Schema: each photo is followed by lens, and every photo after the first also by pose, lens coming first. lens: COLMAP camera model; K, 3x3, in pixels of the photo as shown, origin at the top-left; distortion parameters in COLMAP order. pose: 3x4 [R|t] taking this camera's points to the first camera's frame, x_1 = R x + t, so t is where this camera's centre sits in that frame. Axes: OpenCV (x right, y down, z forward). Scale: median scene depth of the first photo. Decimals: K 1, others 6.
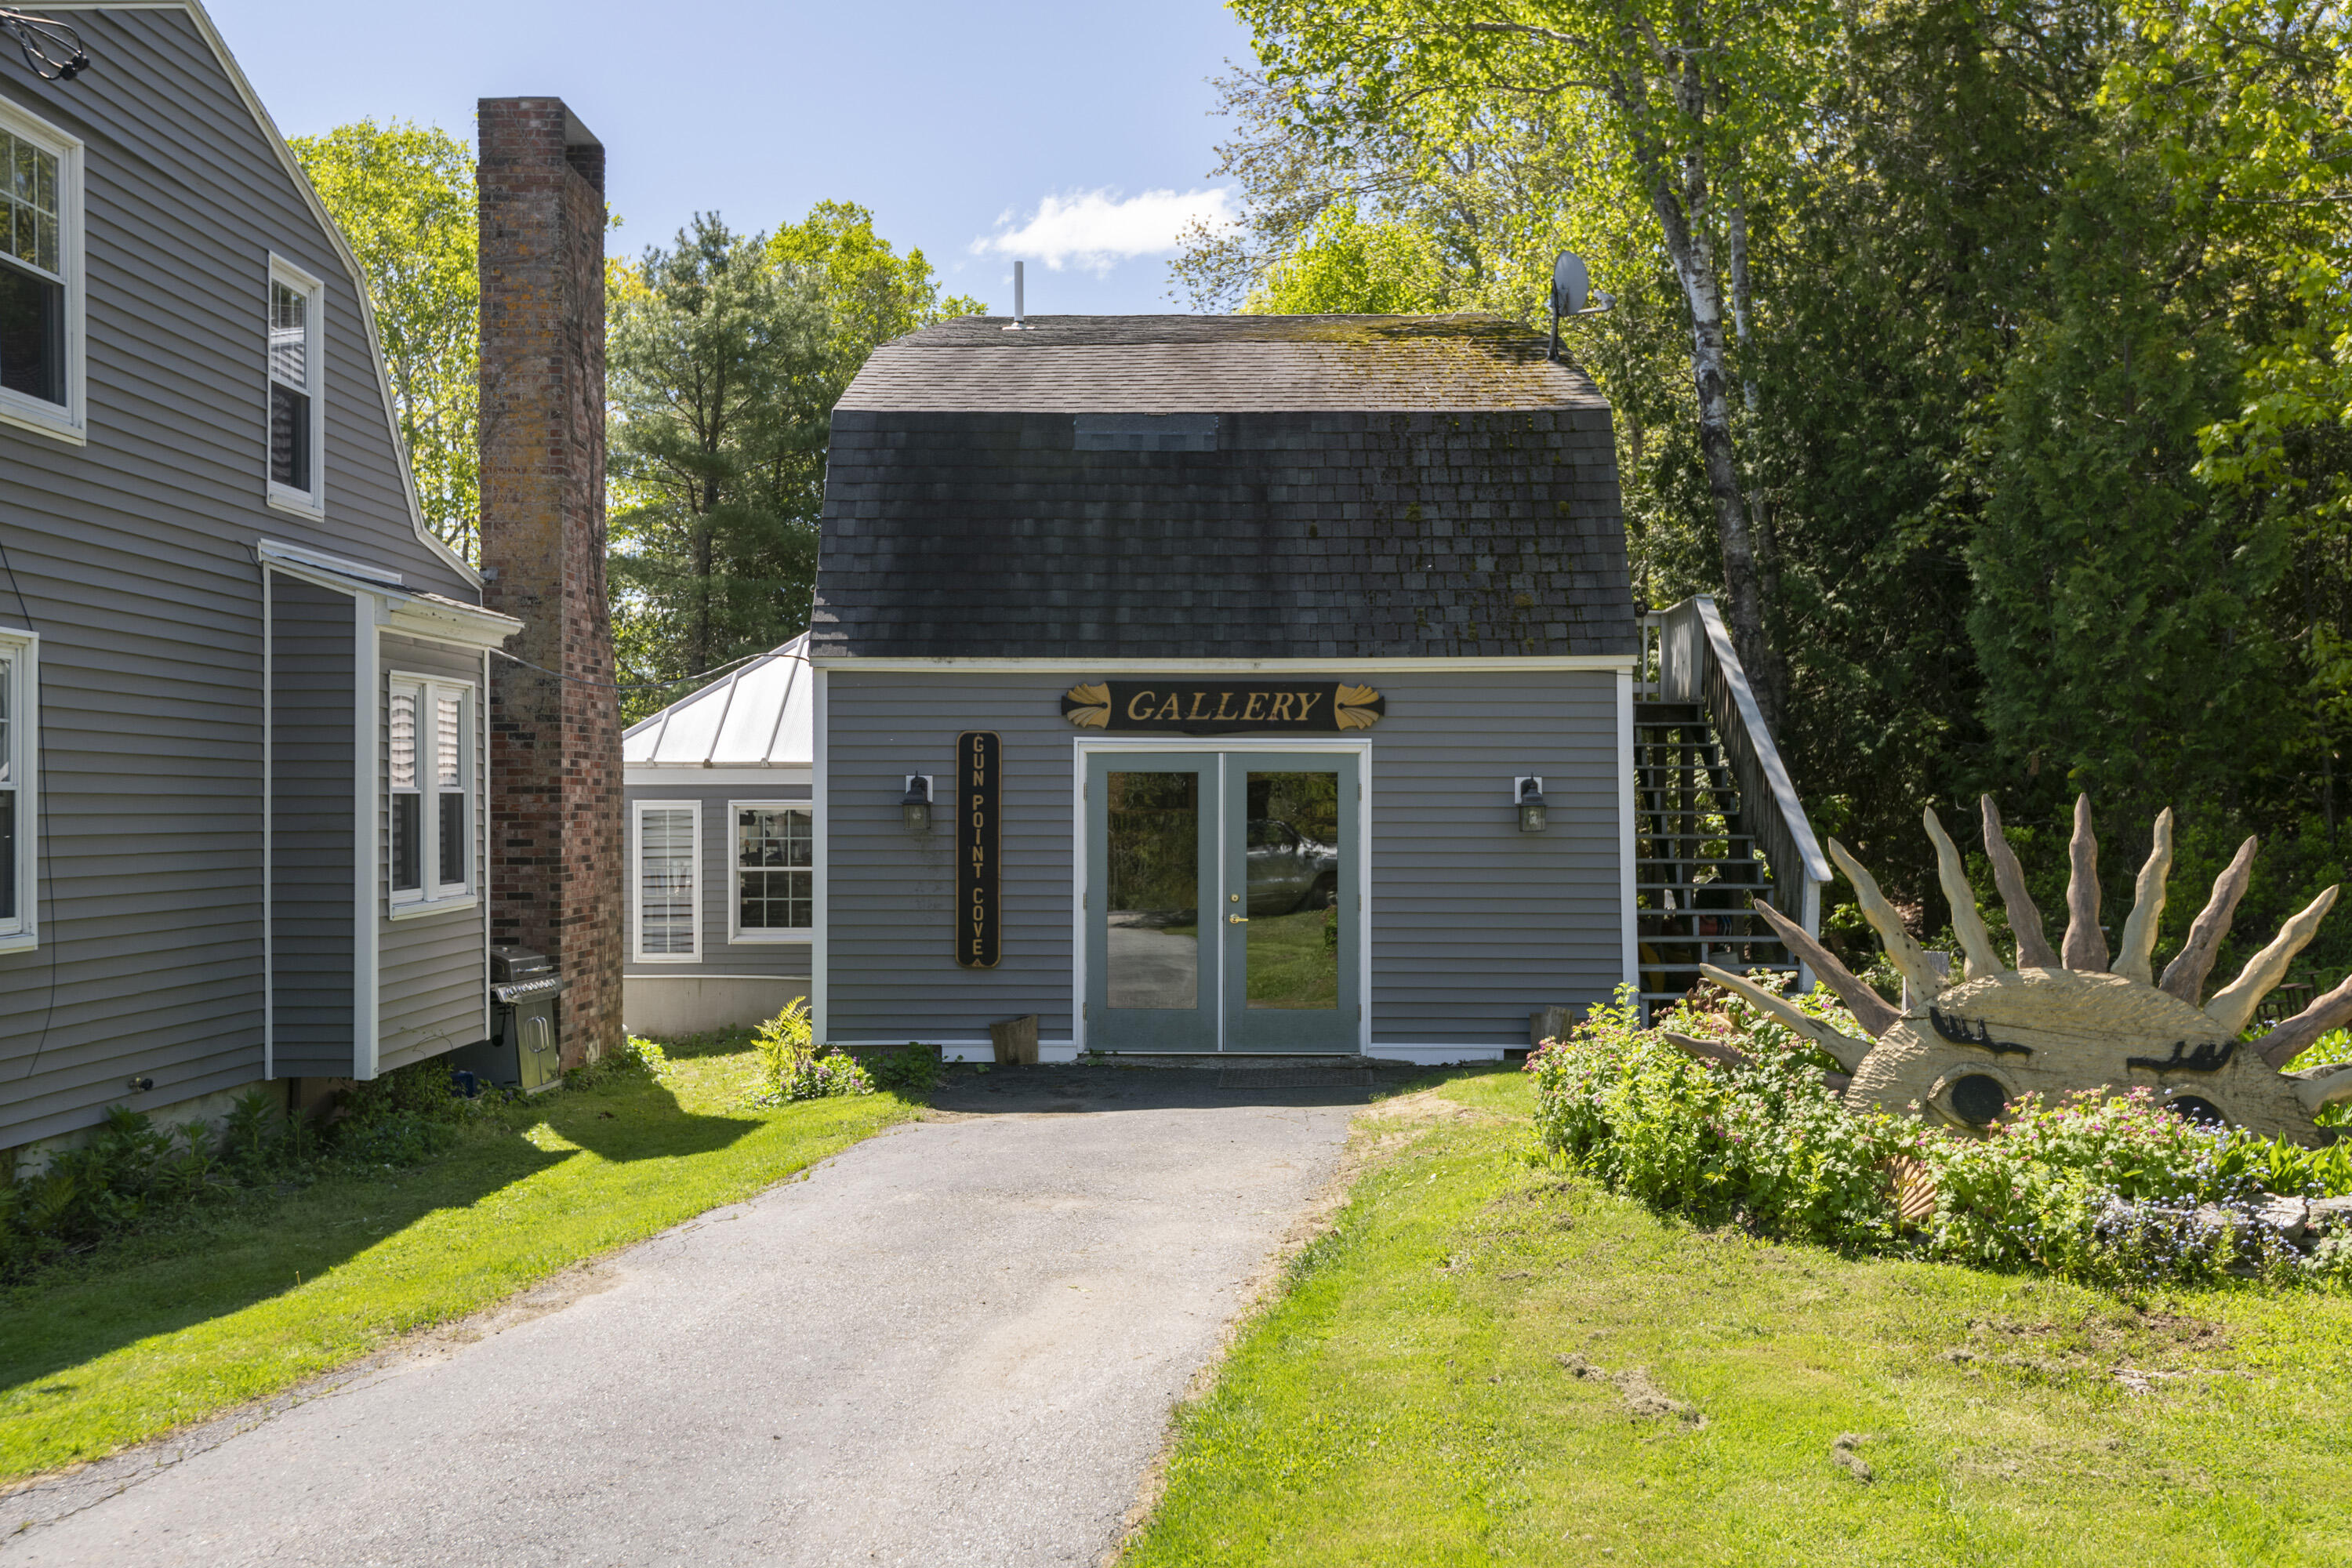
lens RADIAL K [[2187.6, 0, 1176.1], [0, 2187.6, 785.5], [0, 0, 1]] dist [0.007643, 0.000000]
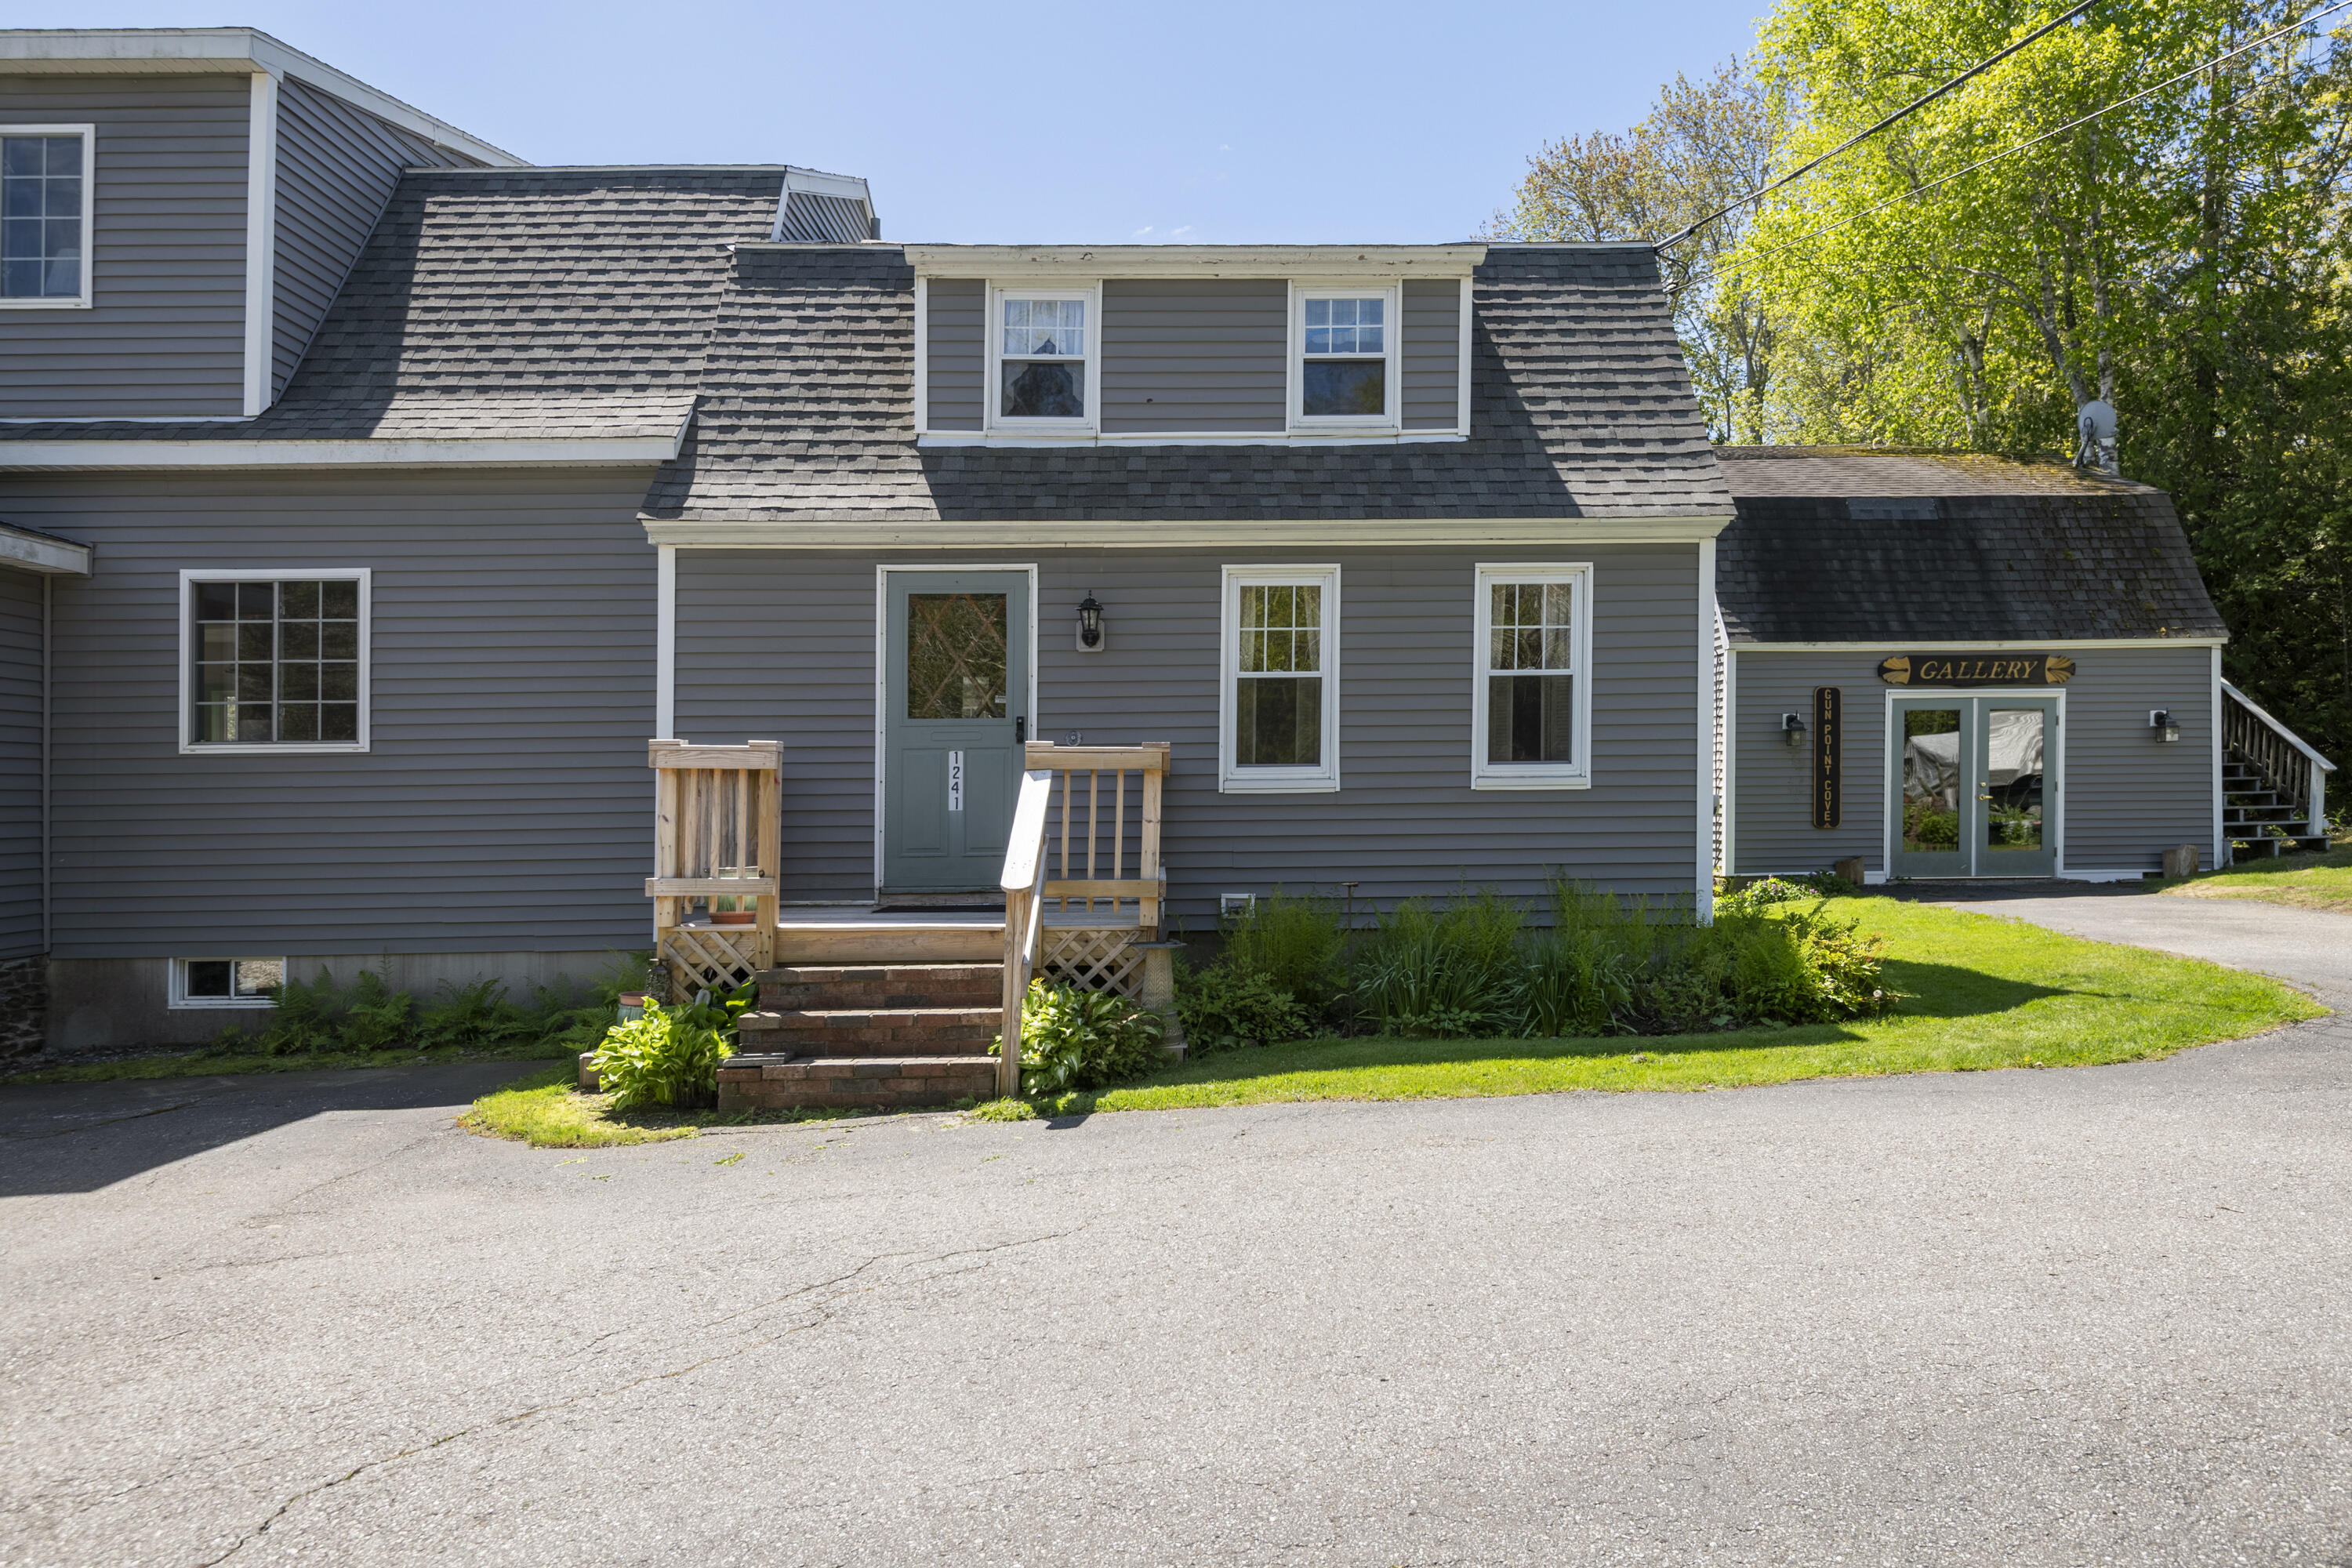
lens RADIAL K [[1475.7, 0, 1178.4], [0, 1475.7, 786.9], [0, 0, 1]] dist [-0.000695, -0.000301]
pose [[0.999311, -0.010242, 0.035664, -0.625637], [0.010150, 0.999945, 0.002764, 0.043621], [-0.035690, -0.002400, 0.999360, -0.106964]]
